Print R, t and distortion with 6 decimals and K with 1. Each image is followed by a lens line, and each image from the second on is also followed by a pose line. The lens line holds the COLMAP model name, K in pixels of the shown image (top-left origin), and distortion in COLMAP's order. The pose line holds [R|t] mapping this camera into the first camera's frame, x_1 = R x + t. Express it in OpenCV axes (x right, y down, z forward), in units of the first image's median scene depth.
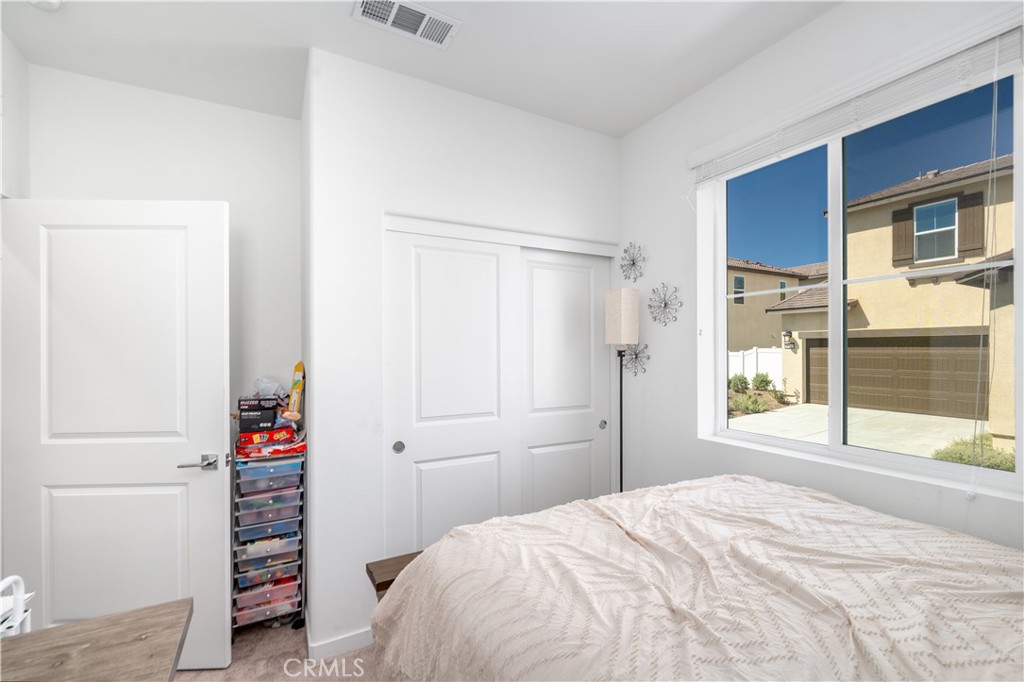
lens RADIAL K [[460.3, 0, 512.0], [0, 460.3, 341.0], [0, 0, 1]] dist [-0.000683, -0.000411]
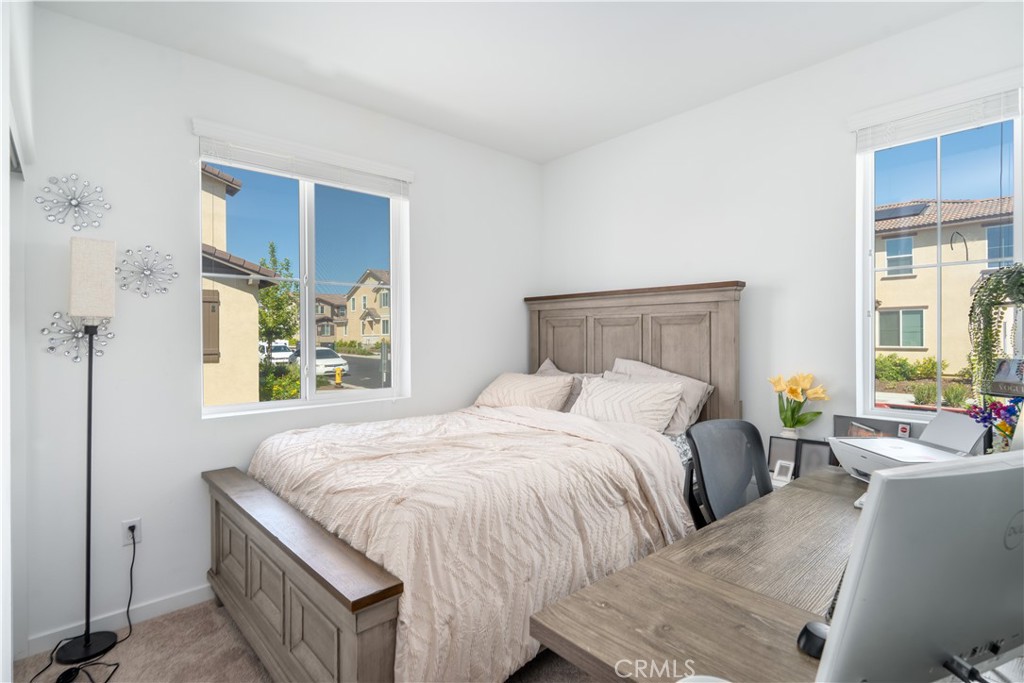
lens RADIAL K [[496.2, 0, 512.0], [0, 496.2, 341.5], [0, 0, 1]] dist [0.000832, 0.000009]
pose [[-0.246532, 0.003578, 0.969128, -1.718888], [-0.015810, 0.999845, -0.007713, 0.102707], [-0.969006, -0.017224, -0.246437, 1.415155]]
